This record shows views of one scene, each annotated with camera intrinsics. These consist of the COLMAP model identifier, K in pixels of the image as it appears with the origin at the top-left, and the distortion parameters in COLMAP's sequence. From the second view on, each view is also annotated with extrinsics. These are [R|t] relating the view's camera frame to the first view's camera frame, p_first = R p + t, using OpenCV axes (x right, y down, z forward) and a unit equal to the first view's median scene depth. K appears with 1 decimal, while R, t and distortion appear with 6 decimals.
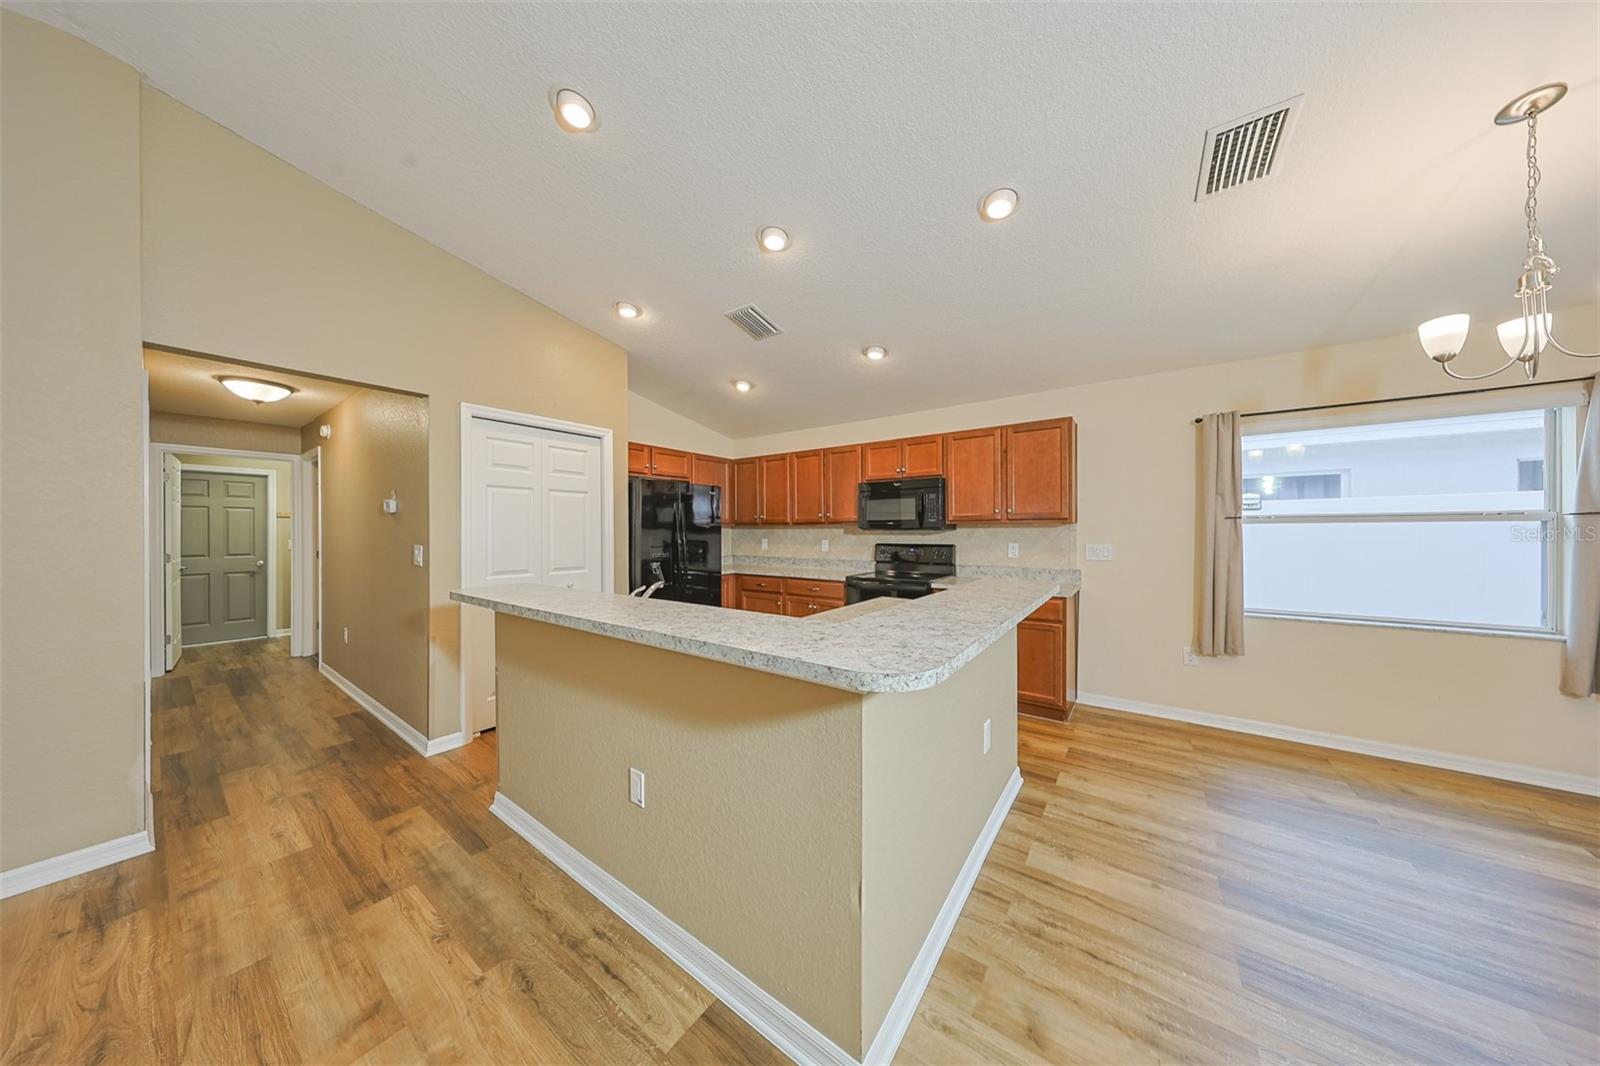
lens RADIAL K [[474.7, 0, 806.6], [0, 474.7, 534.2], [0, 0, 1]] dist [-0.003756, 0.000710]
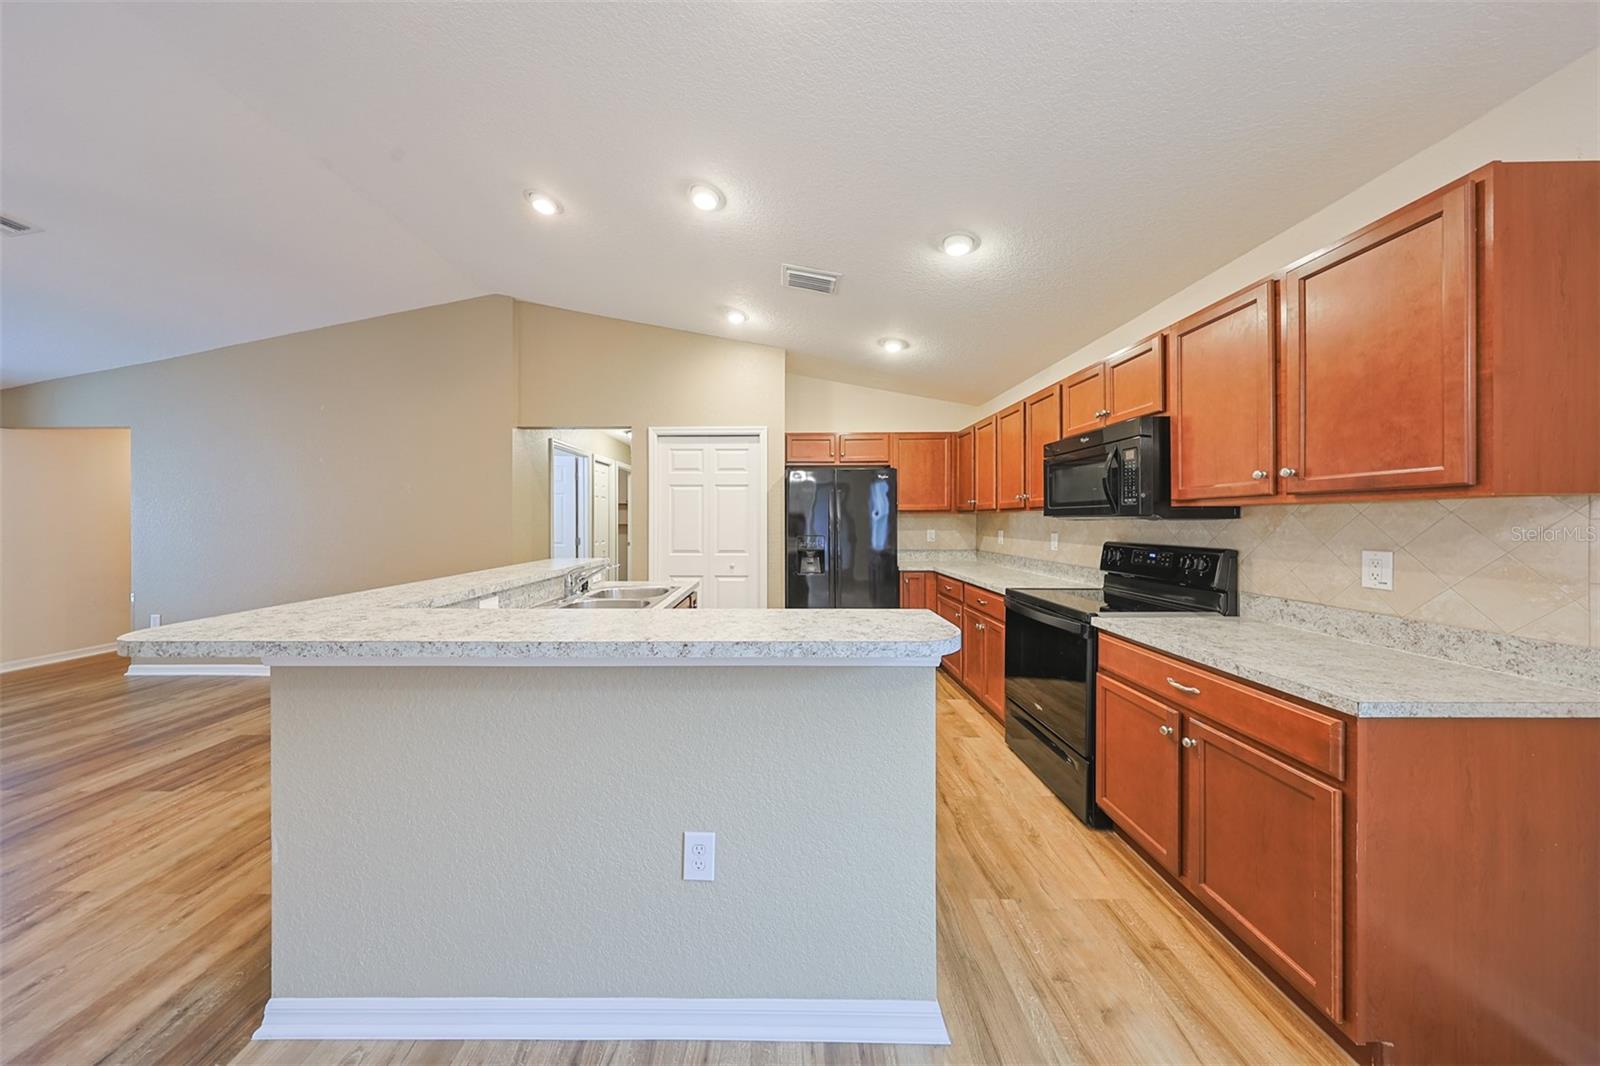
lens RADIAL K [[474.7, 0, 782.0], [0, 474.7, 524.9], [0, 0, 1]] dist [-0.003756, 0.000710]
pose [[0.578436, 0.012066, -0.815639, 0.494026], [-0.007482, 0.999927, 0.009486, -0.004852], [0.815694, 0.000615, 0.578484, 0.391040]]
